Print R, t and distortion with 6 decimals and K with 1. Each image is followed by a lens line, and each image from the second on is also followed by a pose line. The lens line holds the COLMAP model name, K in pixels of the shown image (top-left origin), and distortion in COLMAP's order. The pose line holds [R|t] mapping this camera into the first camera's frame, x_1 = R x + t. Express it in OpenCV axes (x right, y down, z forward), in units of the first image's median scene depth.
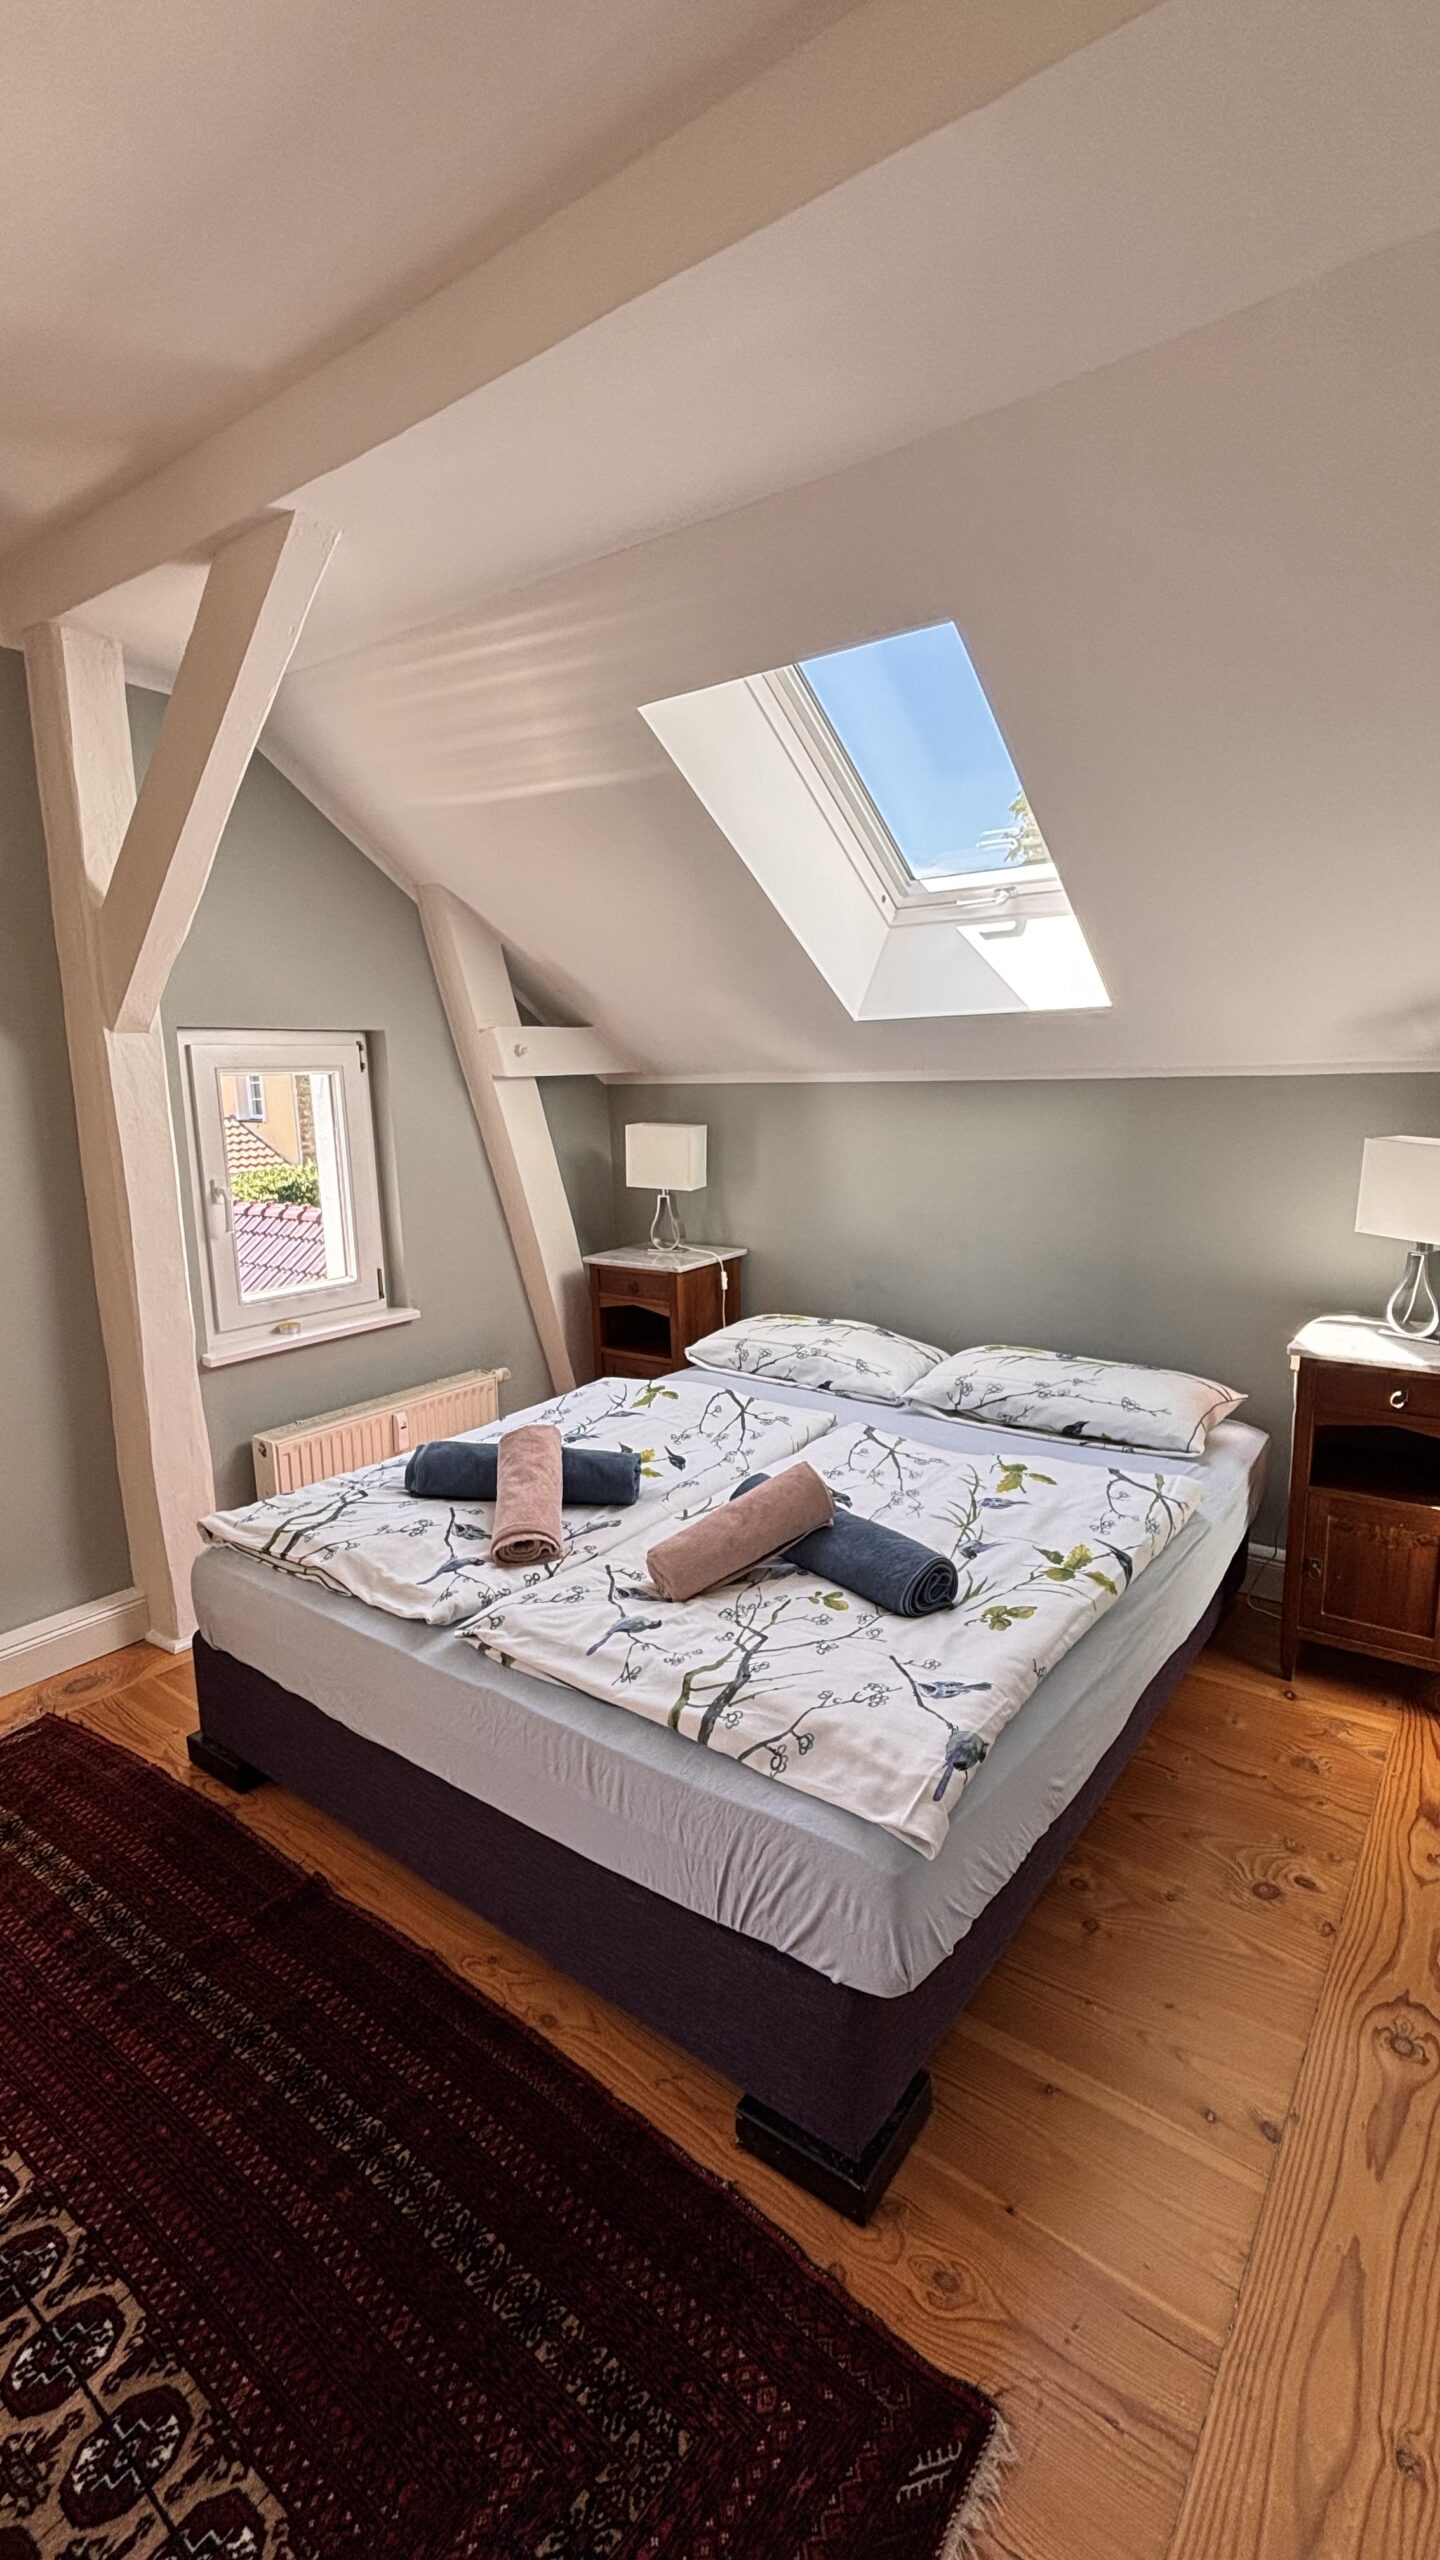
lens RADIAL K [[1125.5, 0, 730.1], [0, 1125.5, 1275.4], [0, 0, 1]] dist [0.002261, 0.000784]
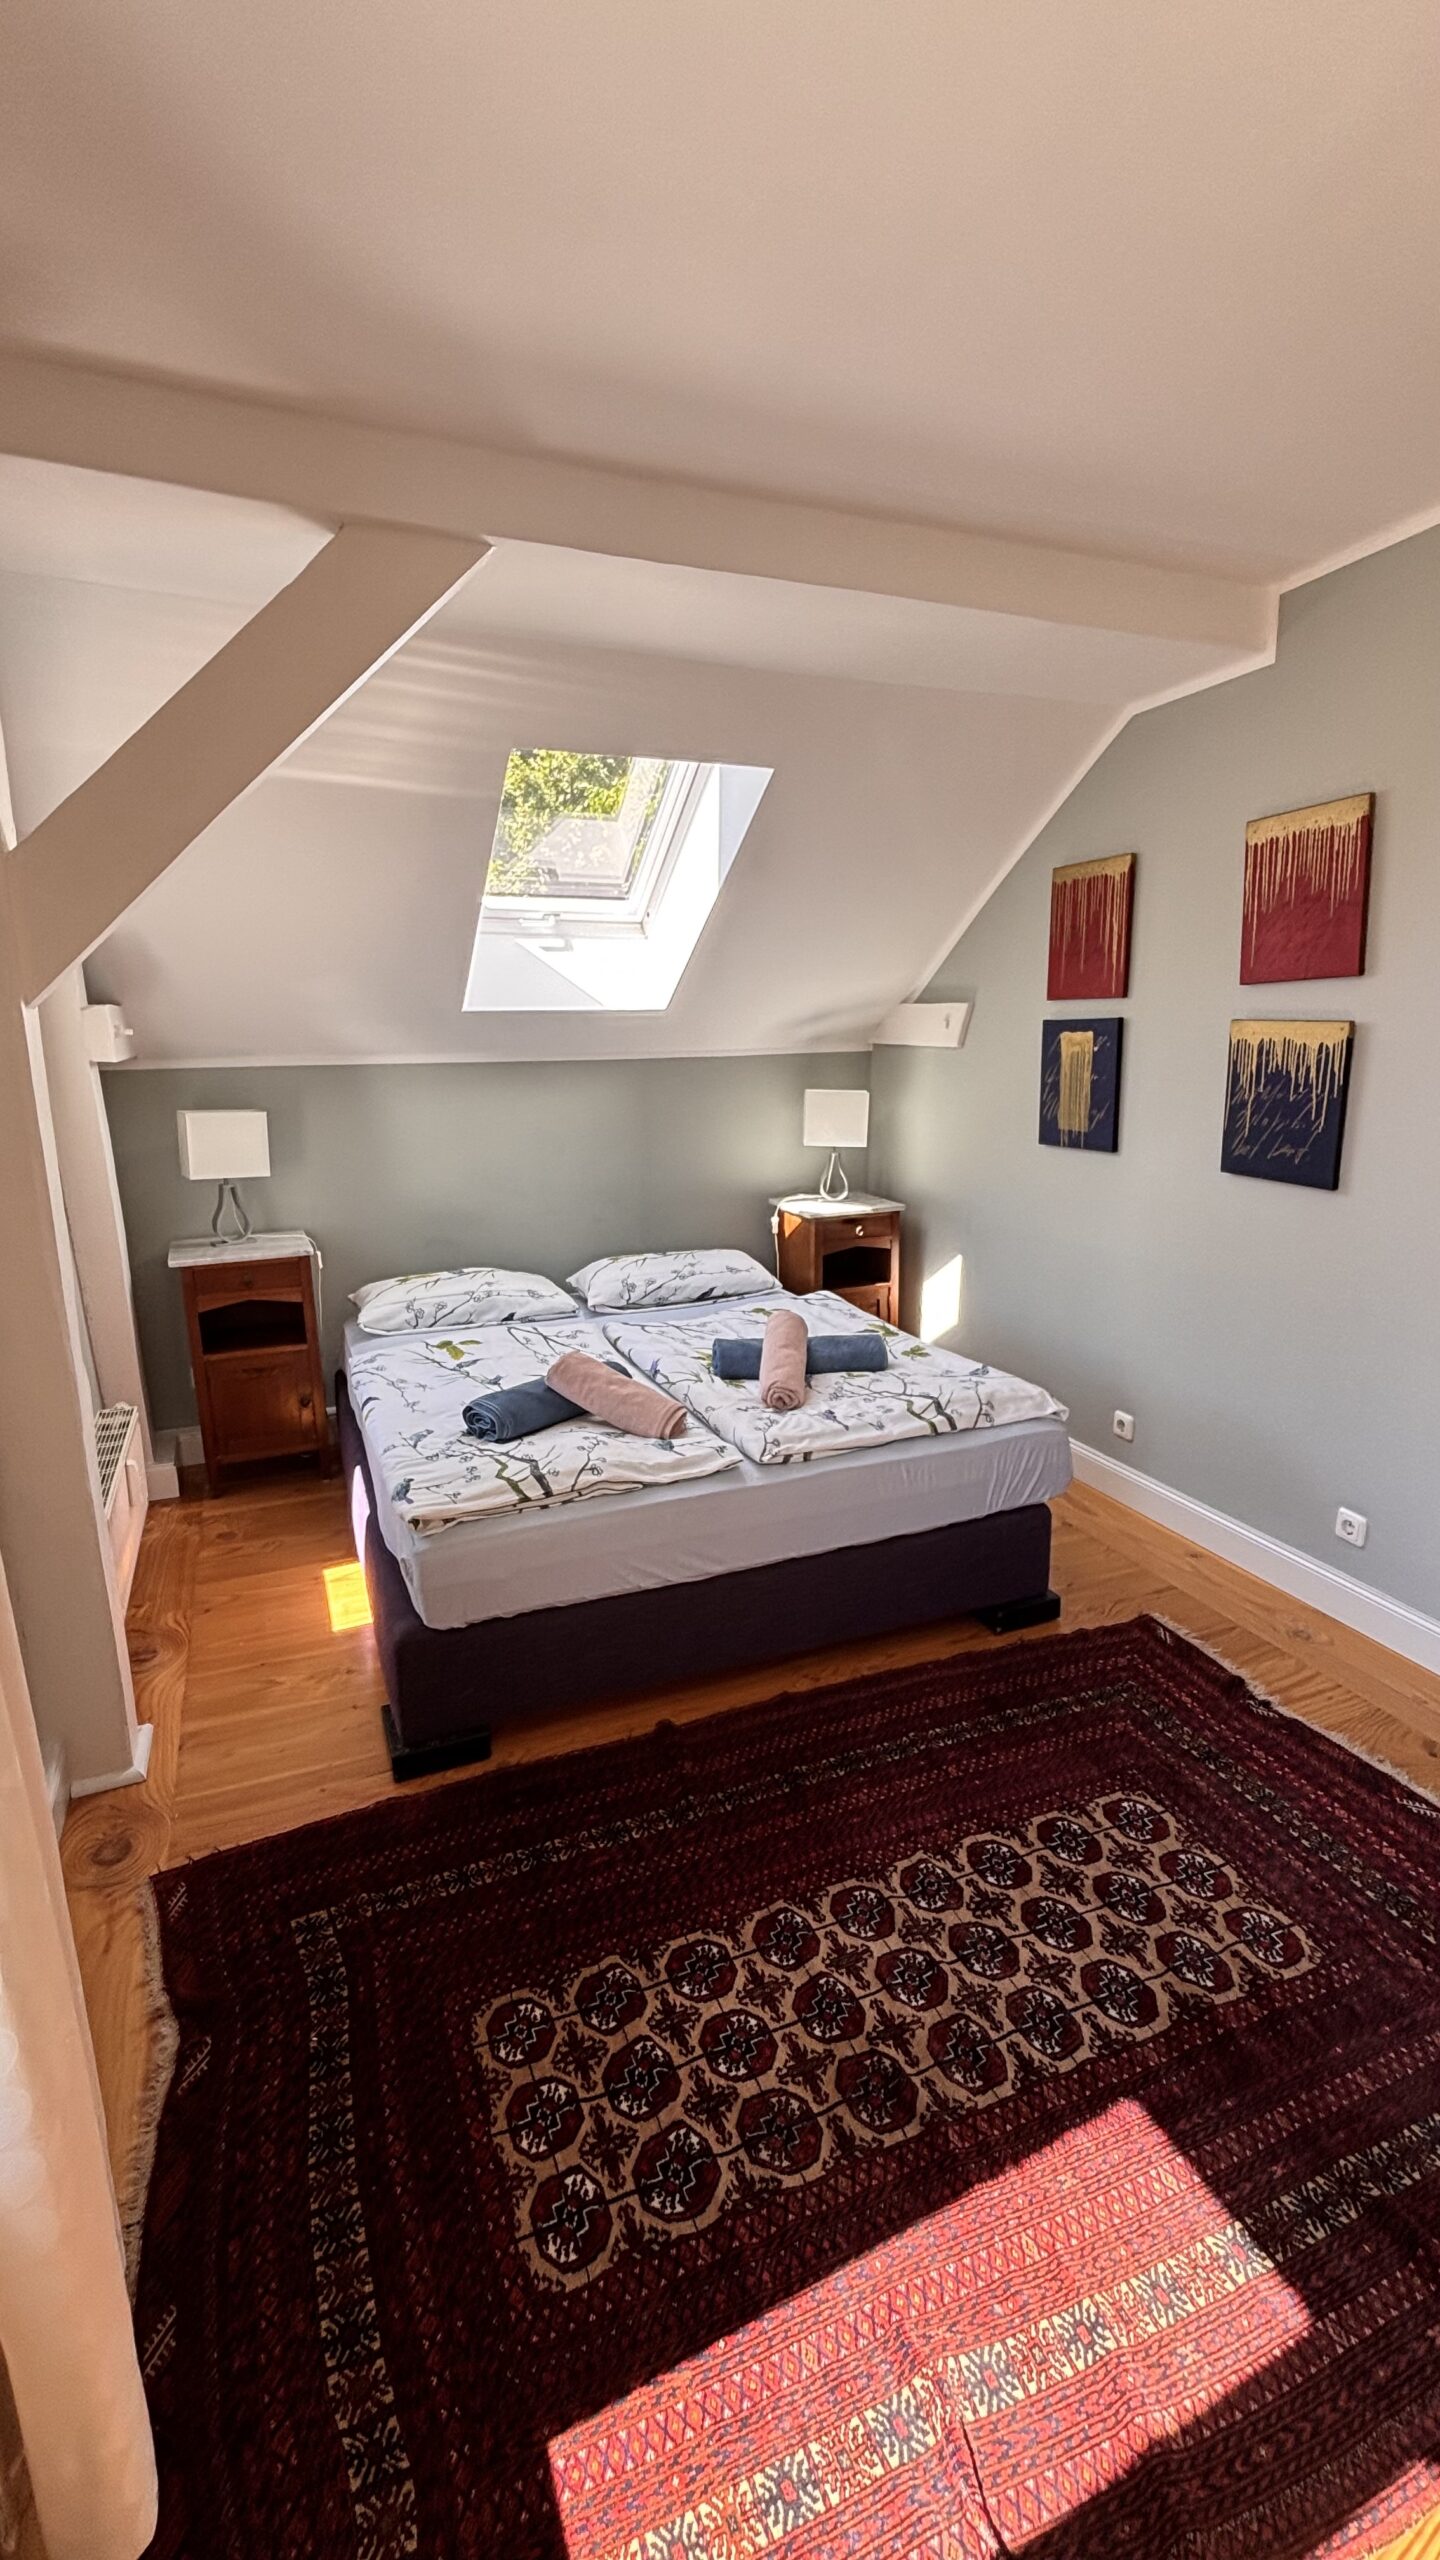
lens RADIAL K [[1131.8, 0, 734.0], [0, 1131.8, 1267.4], [0, 0, 1]] dist [0.077519, 0.000007]
pose [[0.506497, -0.167701, 0.845776, -1.247041], [0.162291, 0.981914, 0.097507, -0.052037], [-0.846831, 0.087875, 0.524553, 0.239867]]
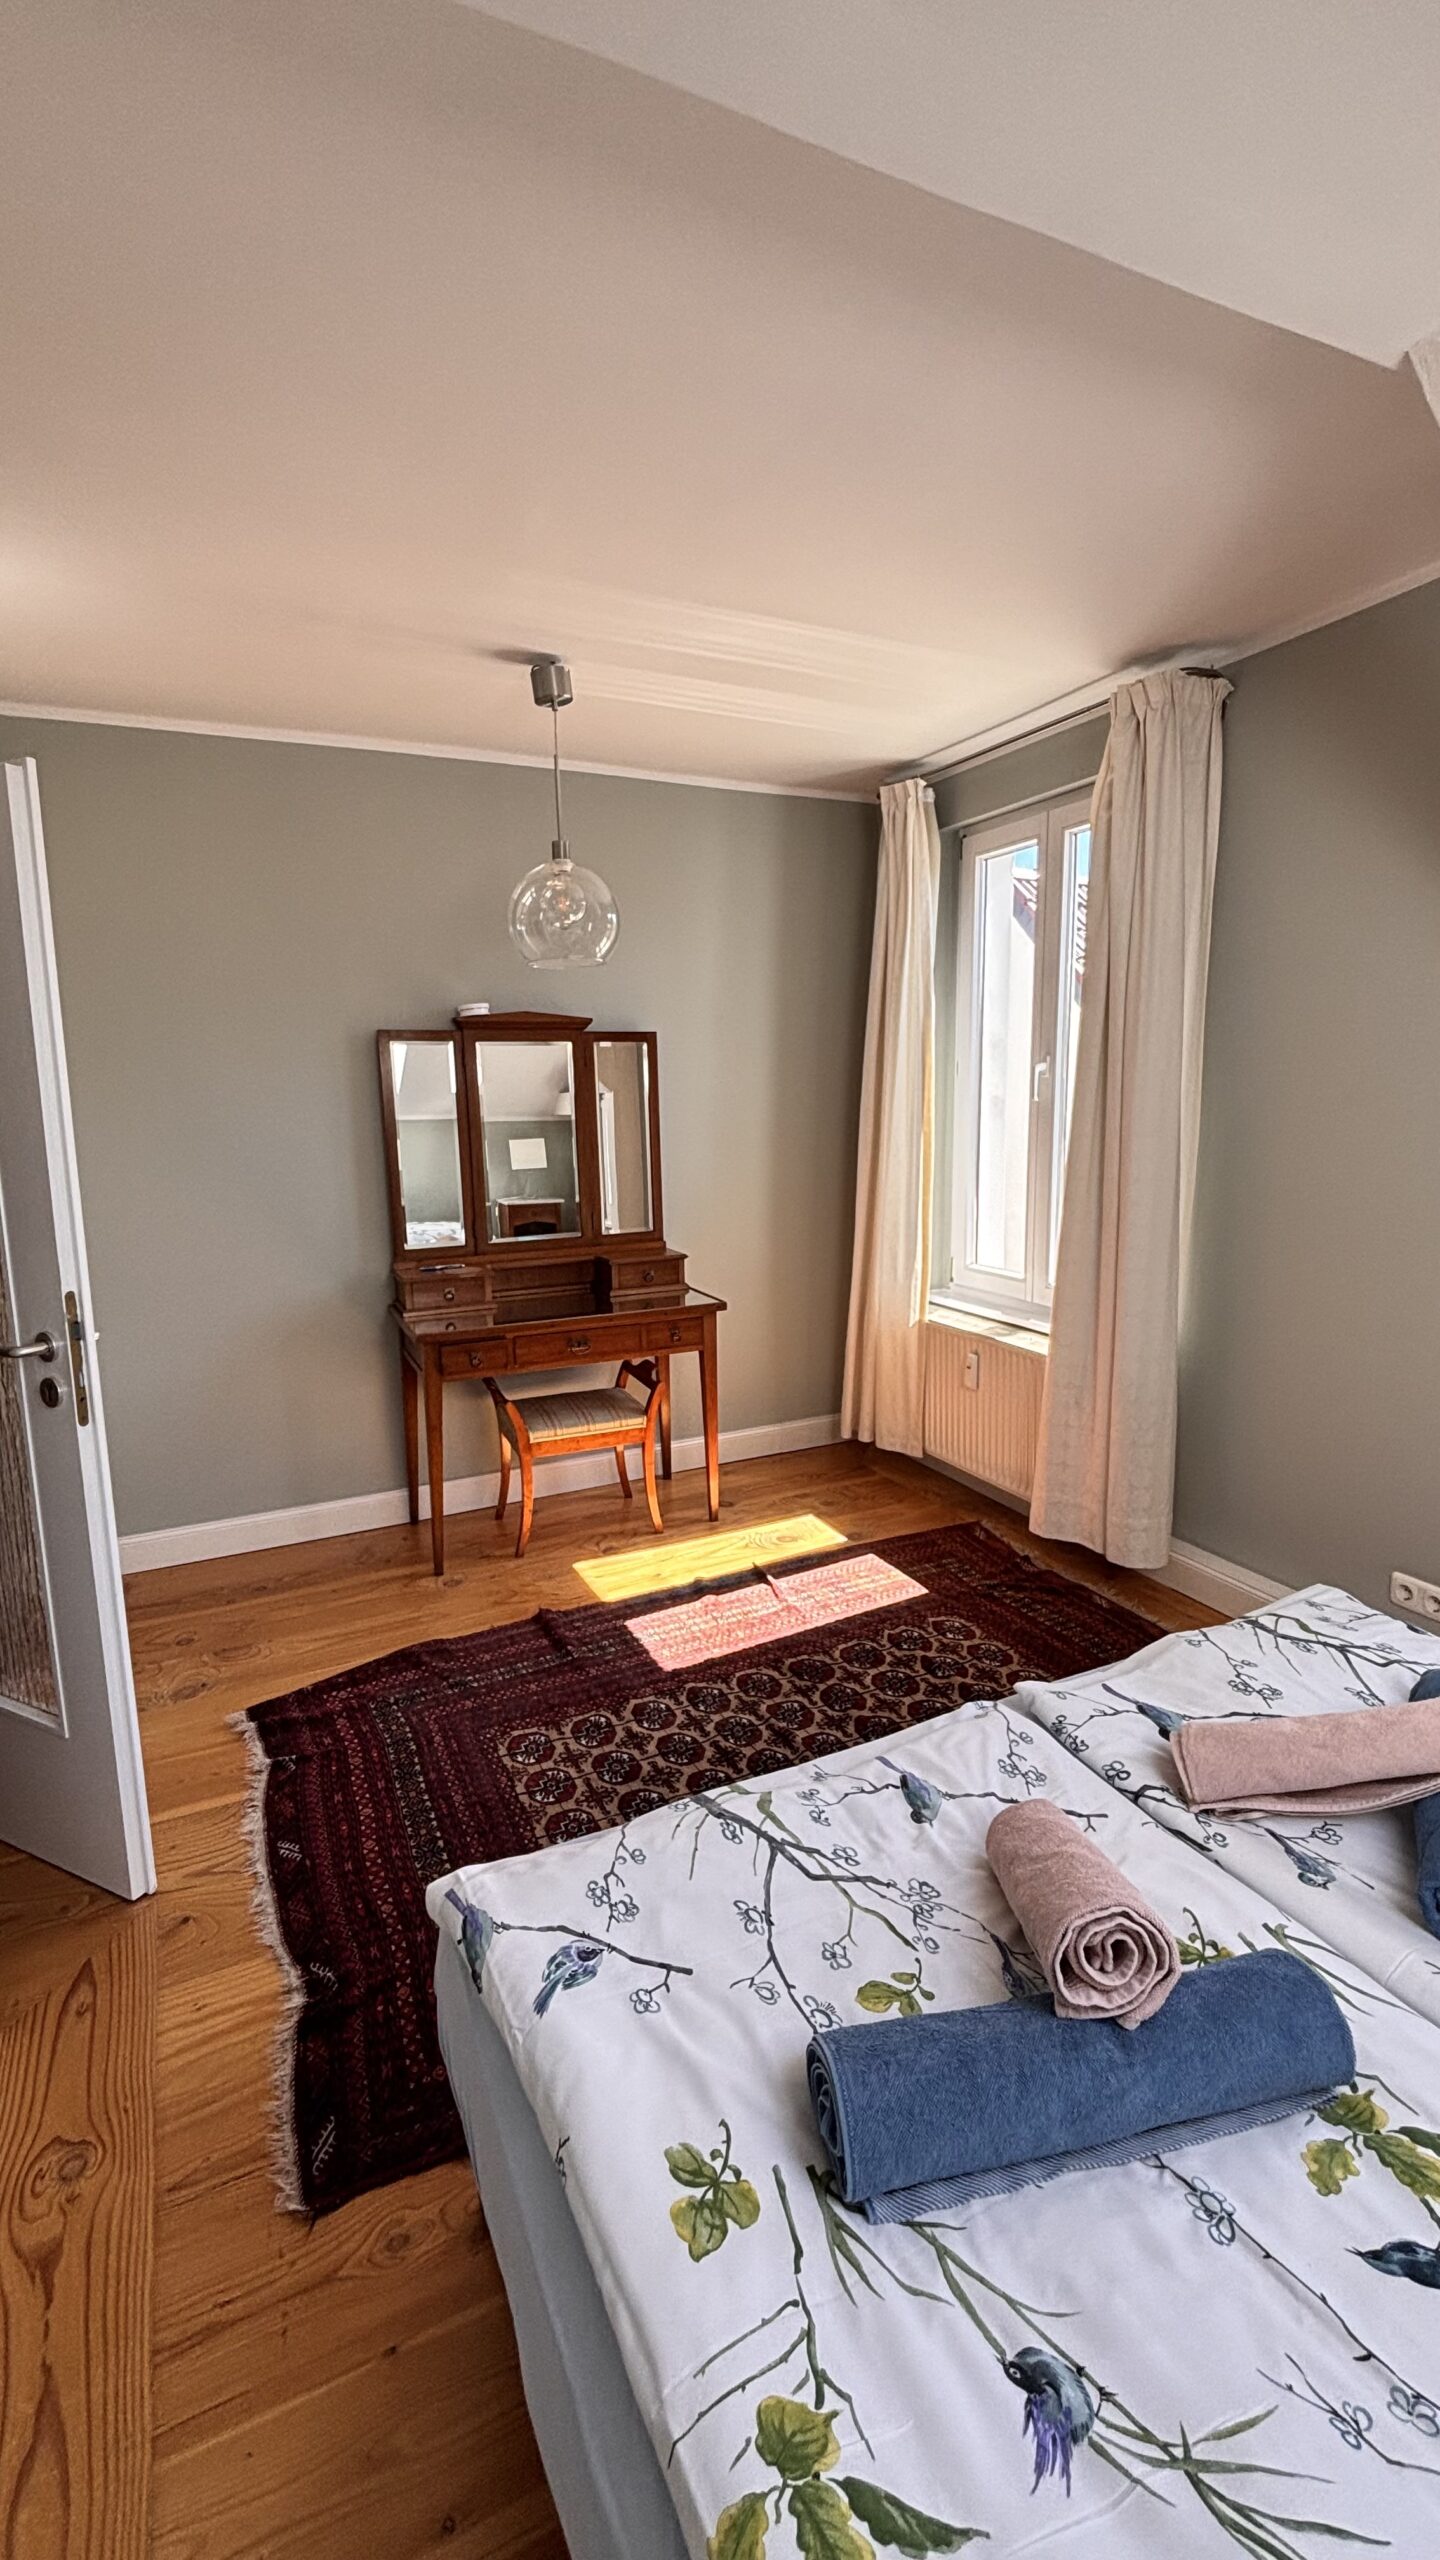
lens RADIAL K [[1127.8, 0, 714.4], [0, 1127.8, 1269.9], [0, 0, 1]] dist [0.012411, 0.000171]
pose [[-0.458051, 0.180226, -0.870464, 0.545525], [-0.136481, 0.953363, 0.269207, -0.220152], [0.878386, 0.242112, -0.412091, 0.971389]]
